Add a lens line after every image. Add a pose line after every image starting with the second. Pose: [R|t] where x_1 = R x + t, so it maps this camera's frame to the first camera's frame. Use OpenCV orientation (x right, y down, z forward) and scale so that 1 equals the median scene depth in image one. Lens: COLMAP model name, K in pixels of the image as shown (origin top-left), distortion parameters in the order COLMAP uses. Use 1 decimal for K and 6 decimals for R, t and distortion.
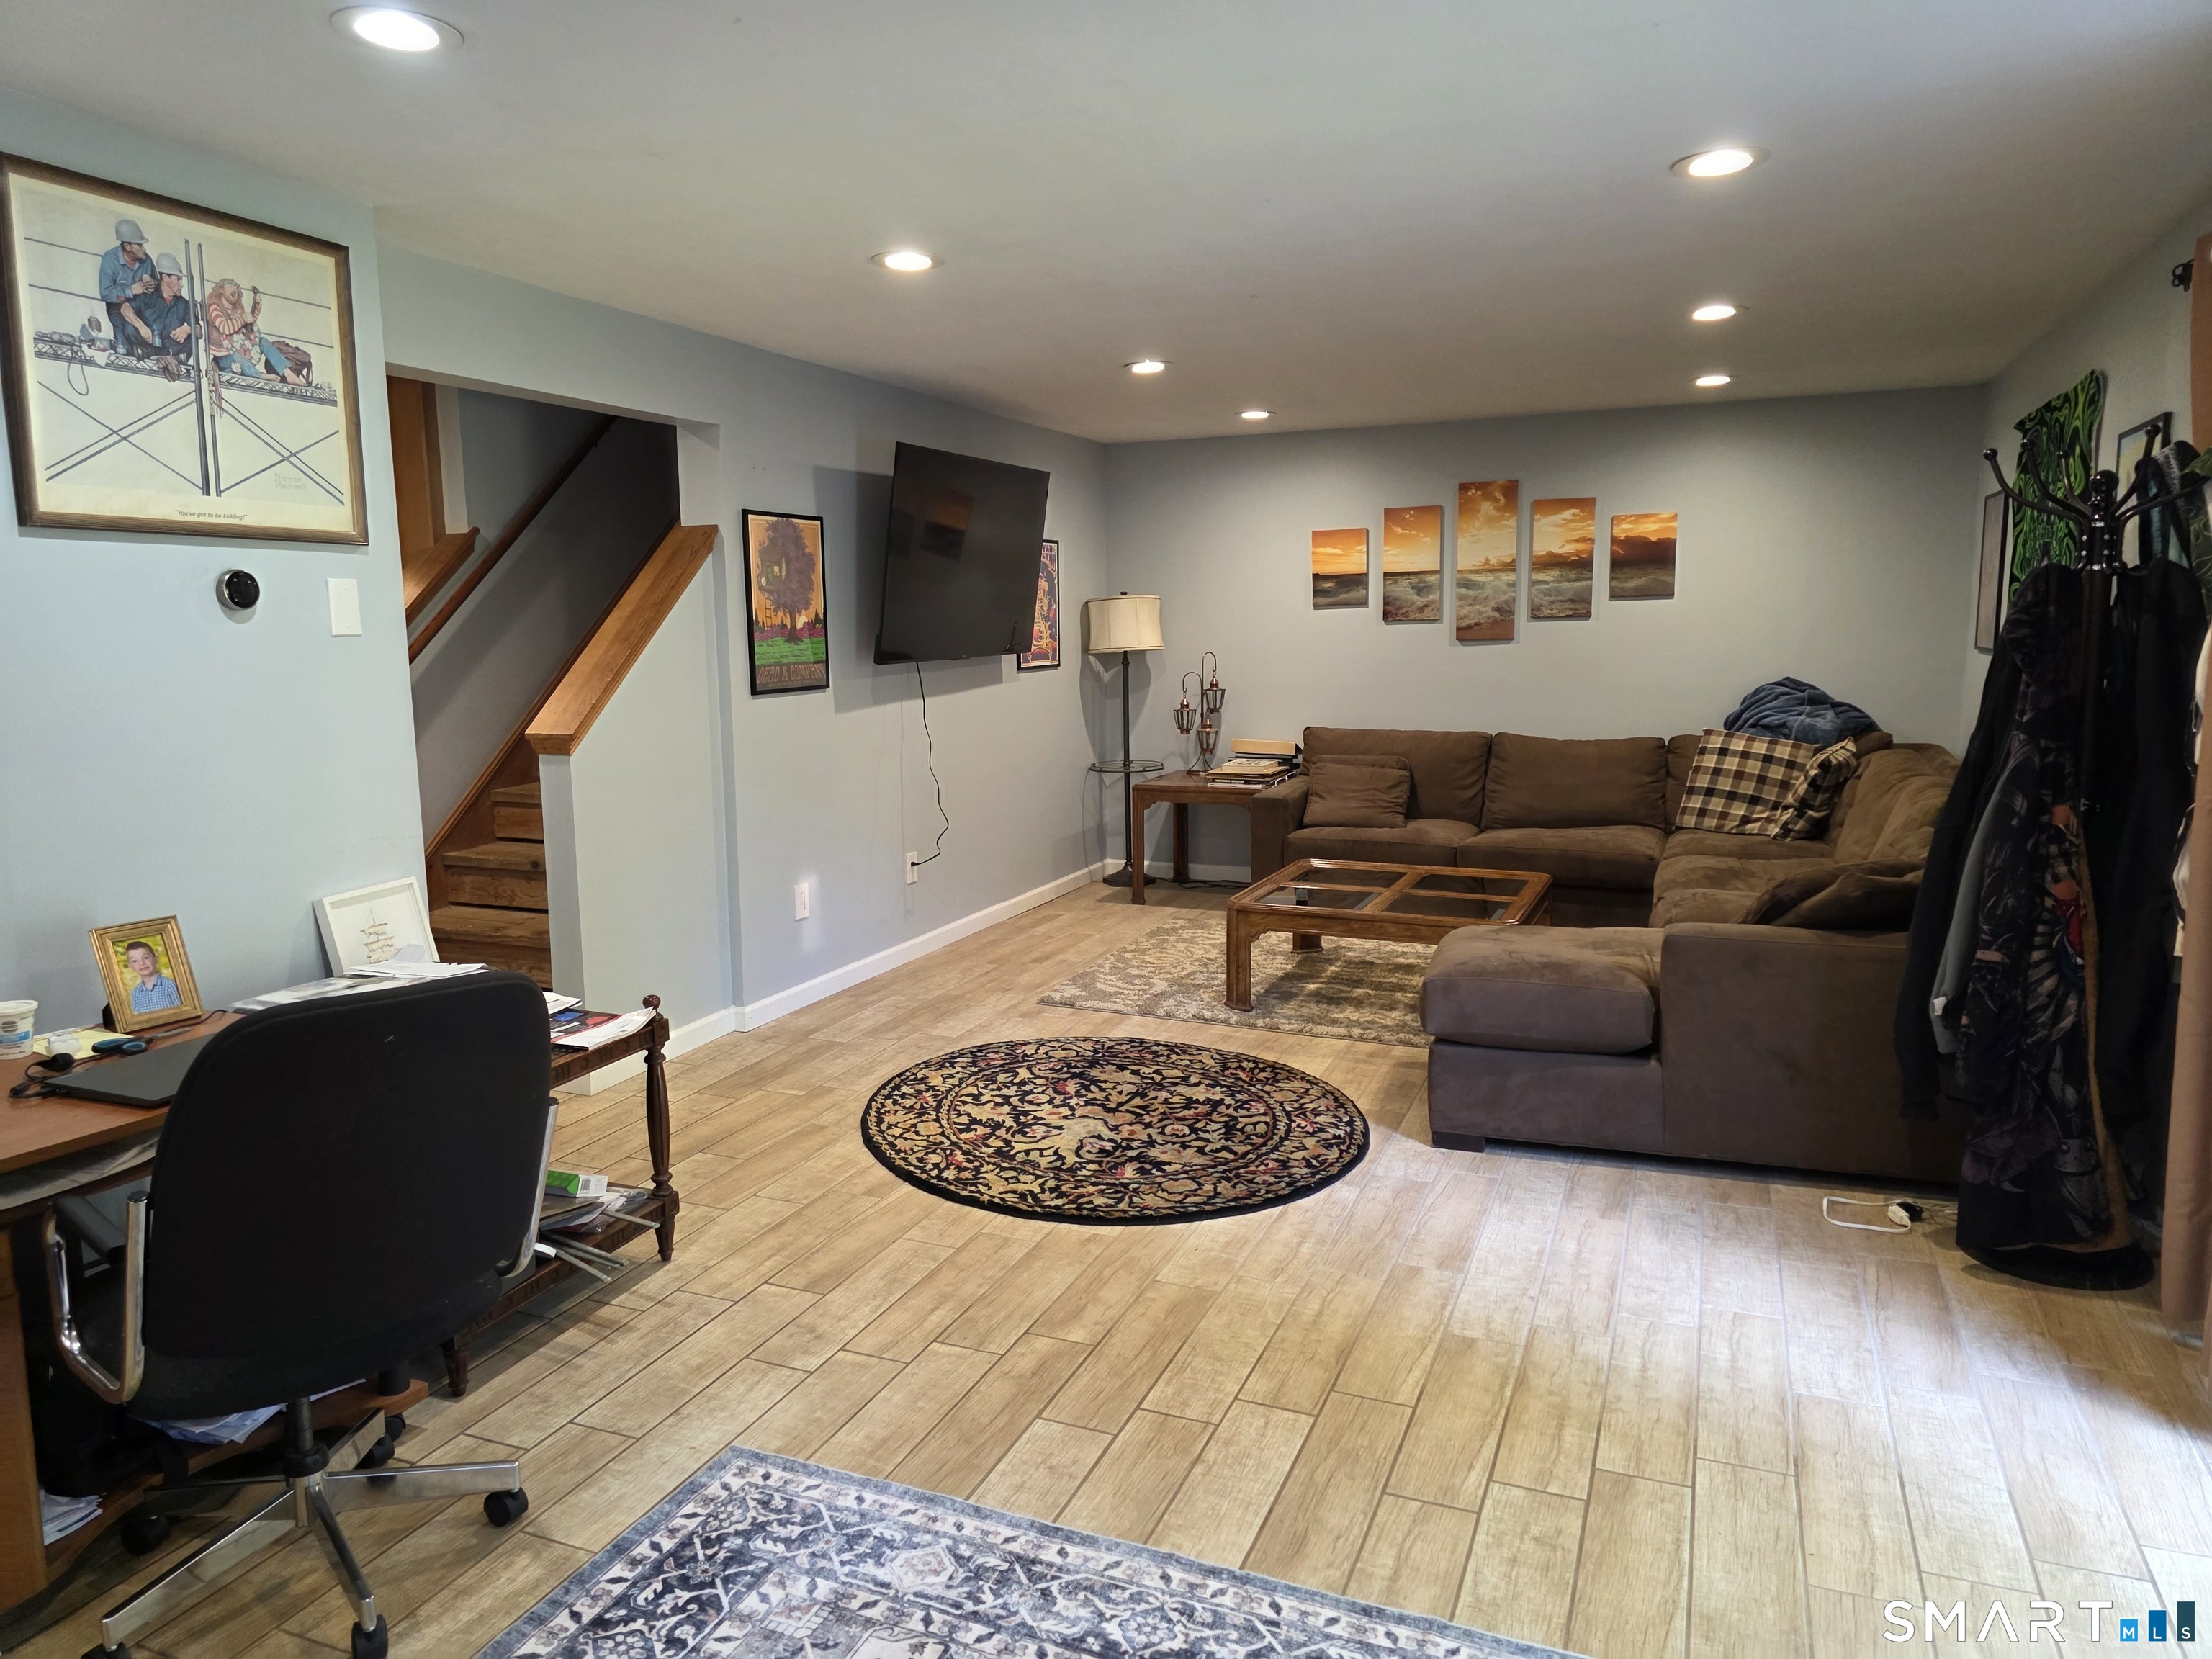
lens RADIAL K [[1478.0, 0, 1115.2], [0, 1478.0, 819.1], [0, 0, 1]] dist [0.074988, -0.062216]
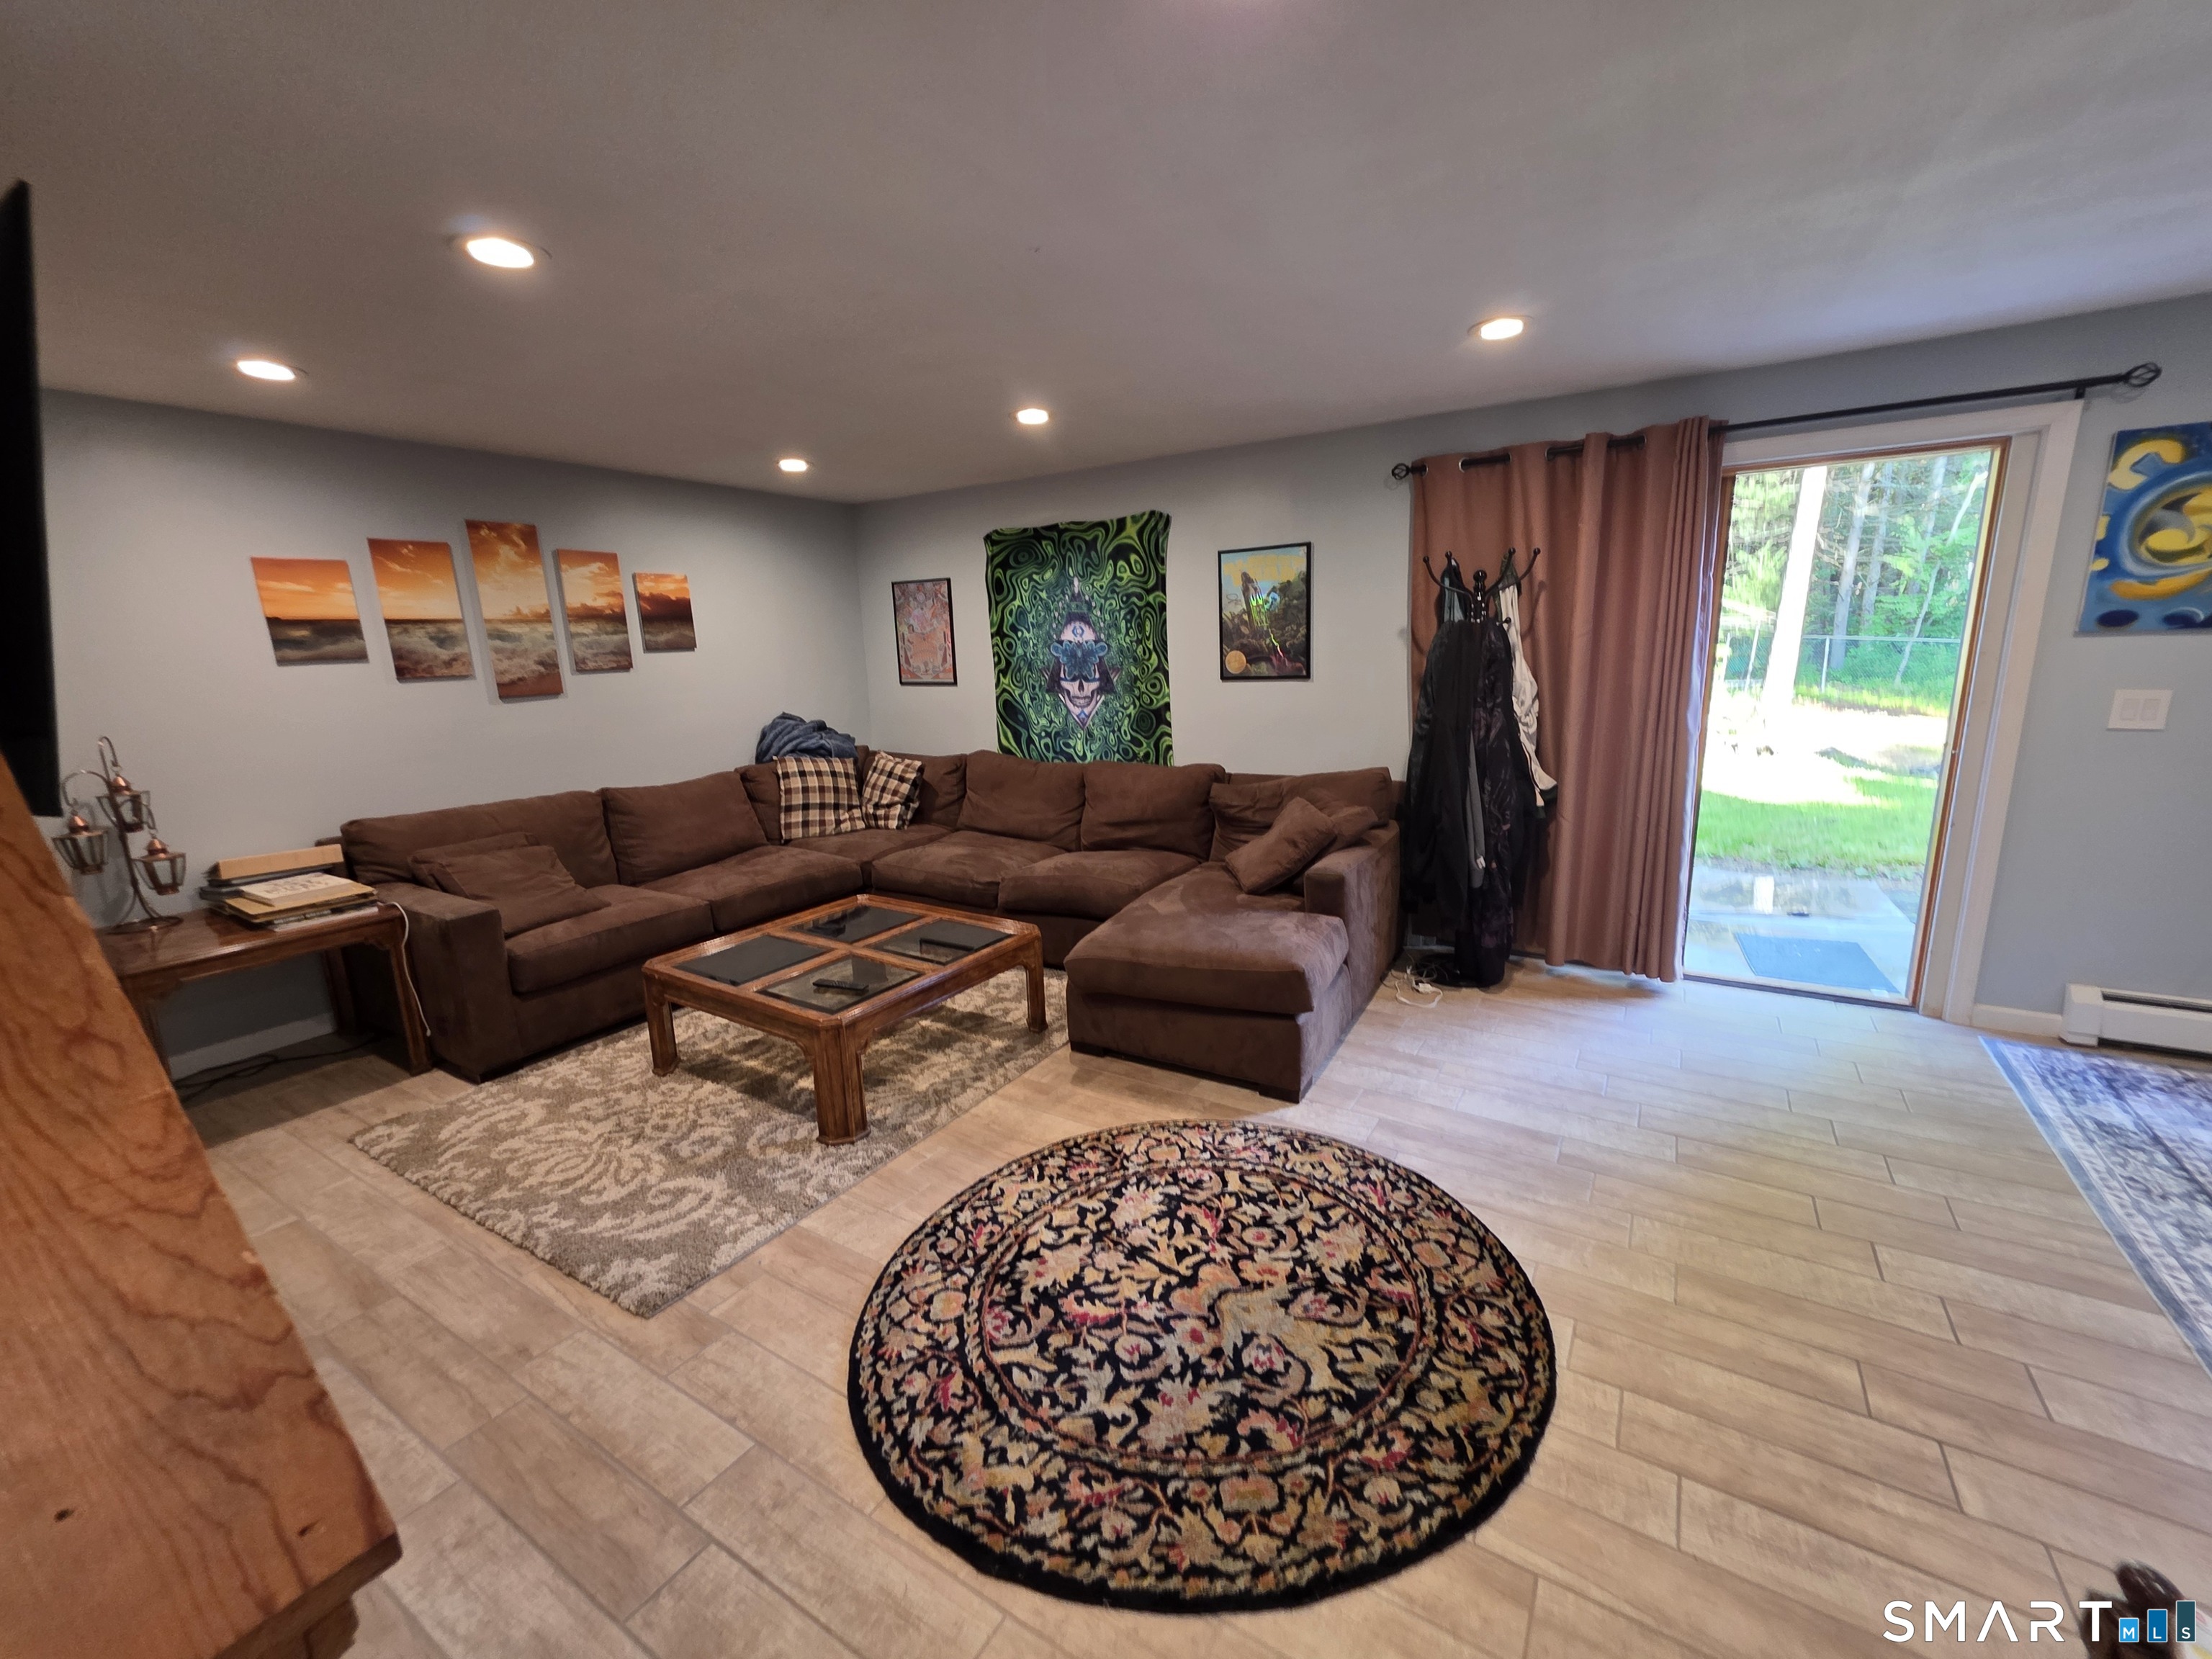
lens RADIAL K [[884.7, 0, 1135.3], [0, 884.7, 831.3], [0, 0, 1]] dist [0.003458, -0.000146]
pose [[0.164570, -0.198015, 0.966285, -0.400911], [0.159295, 0.972118, 0.172080, -0.119255], [-0.973418, 0.125605, 0.191524, 0.869306]]
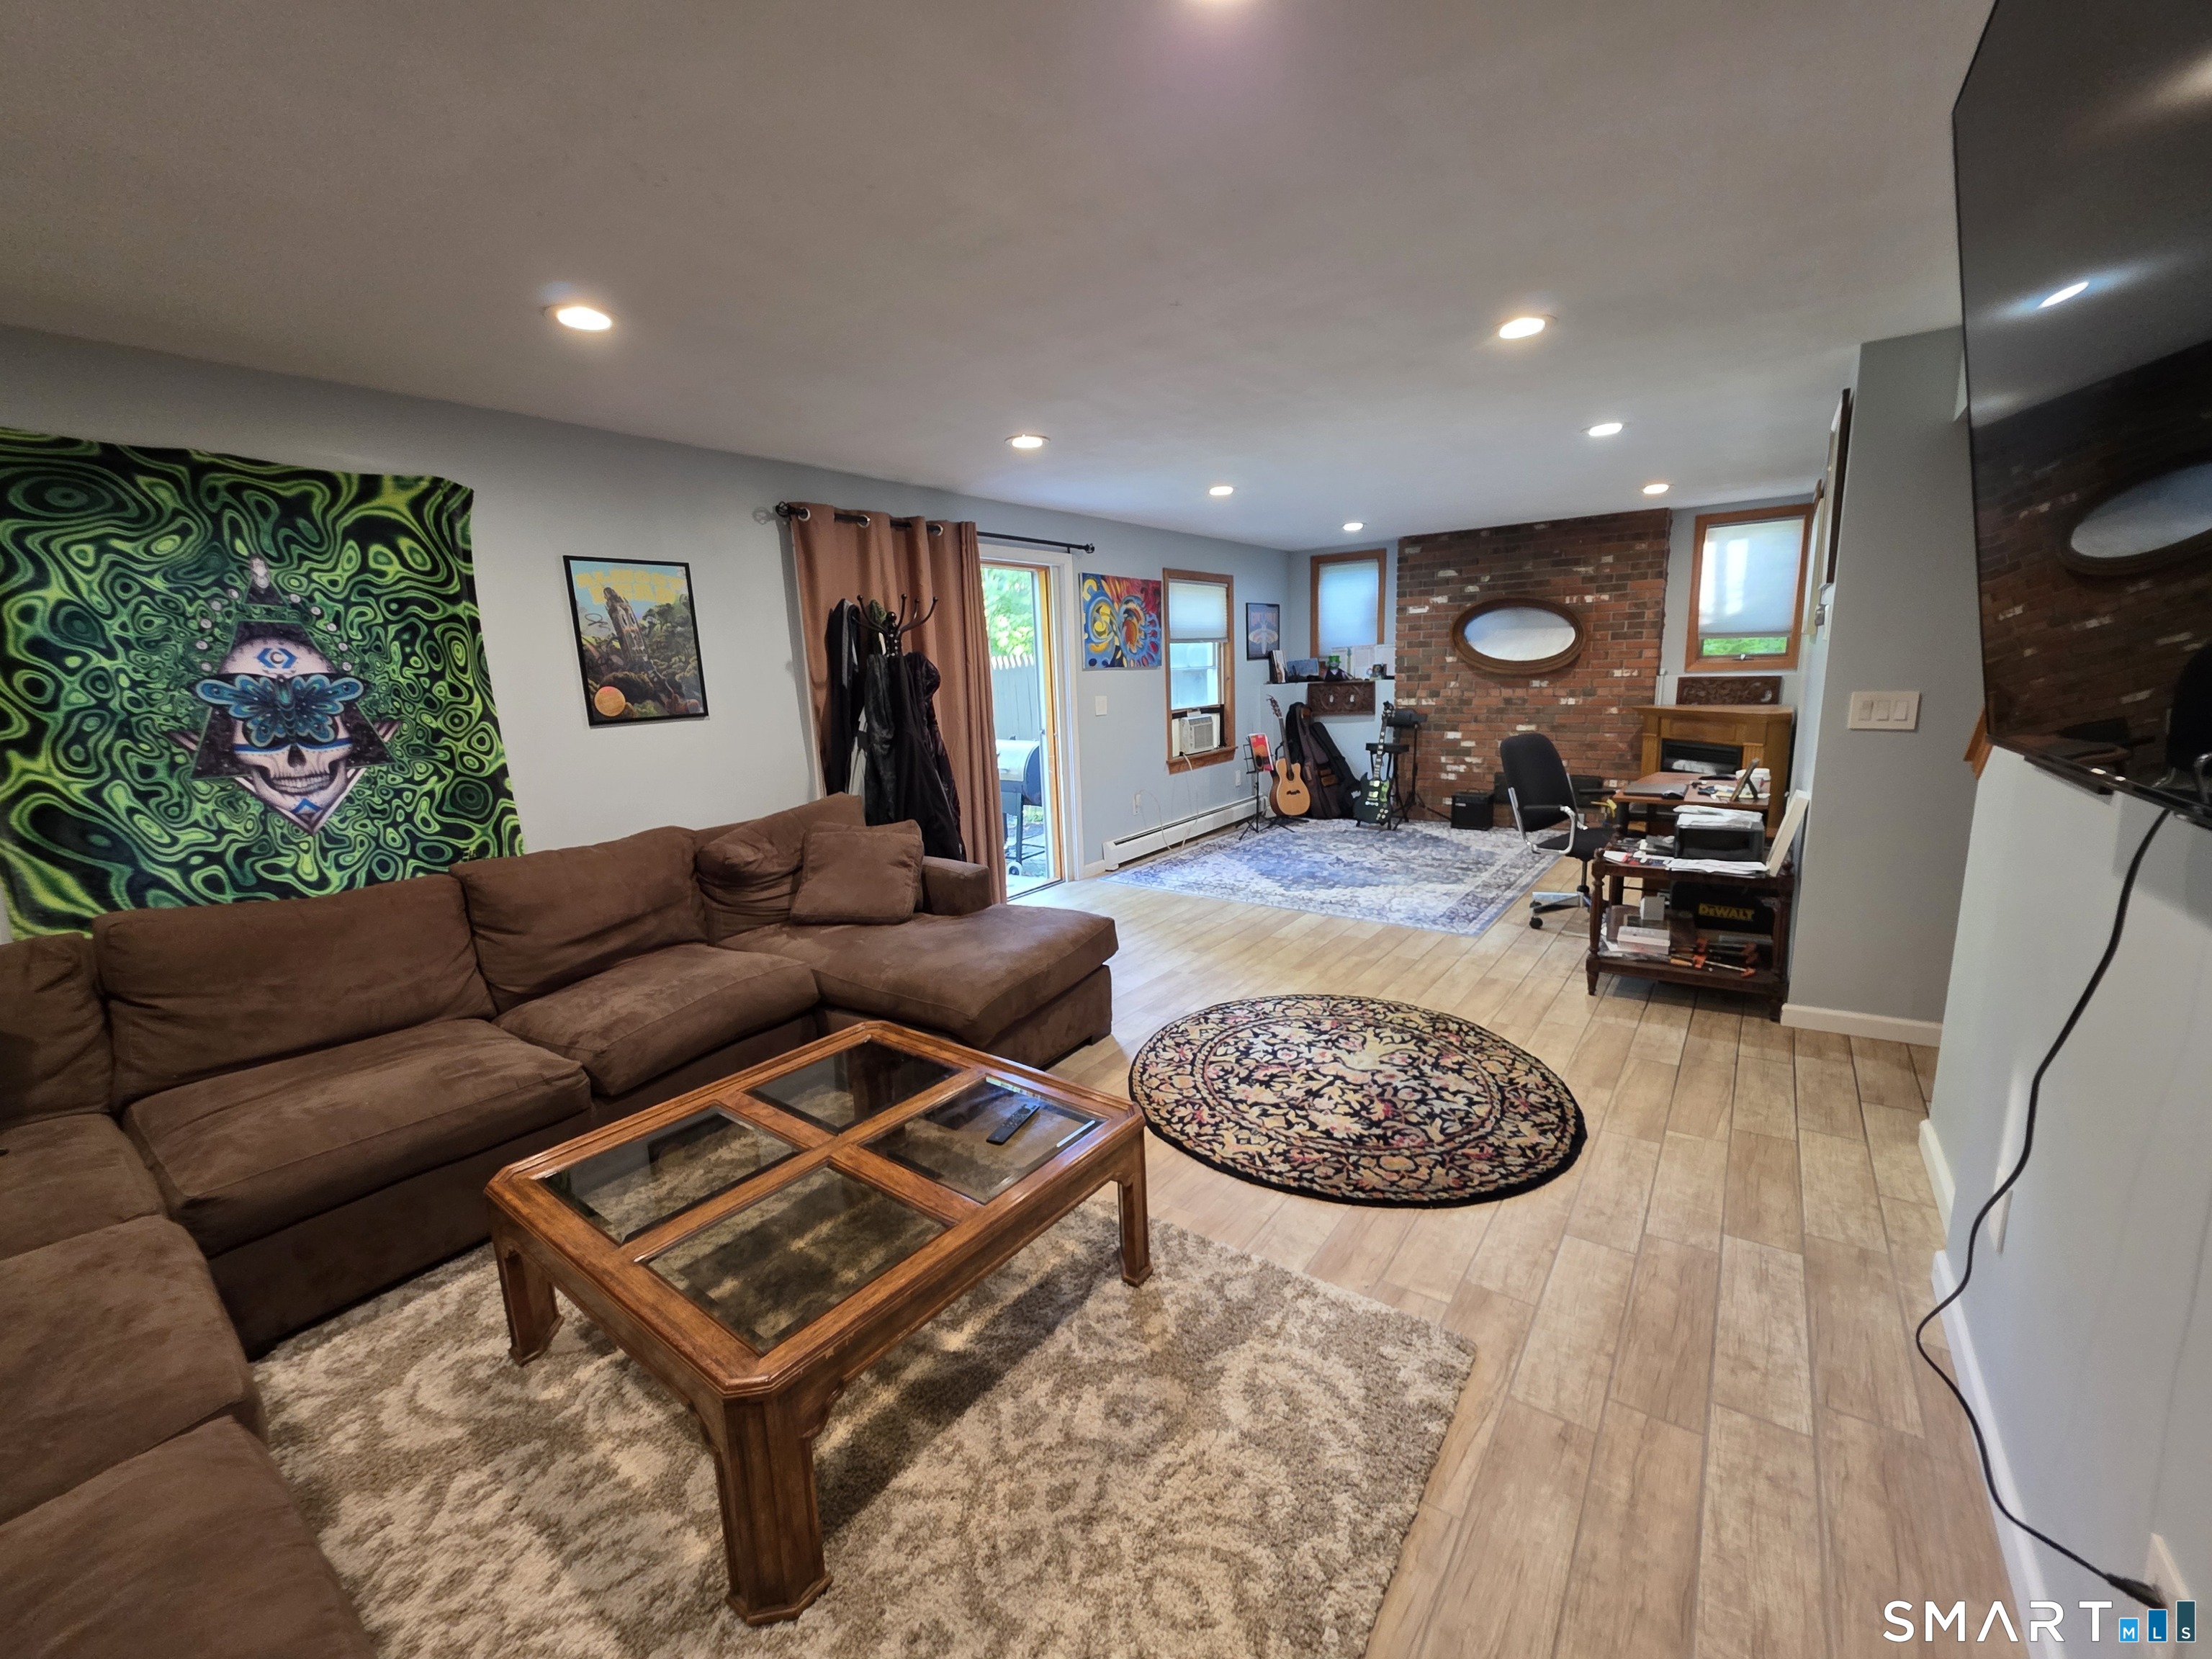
lens RADIAL K [[884.7, 0, 1107.9], [0, 884.7, 825.3], [0, 0, 1]] dist [0.003458, -0.000146]
pose [[-0.964985, 0.000014, 0.262304, -0.009285], [0.081851, 0.950083, 0.301069, -0.208881], [-0.249207, 0.311997, -0.916817, 1.556591]]
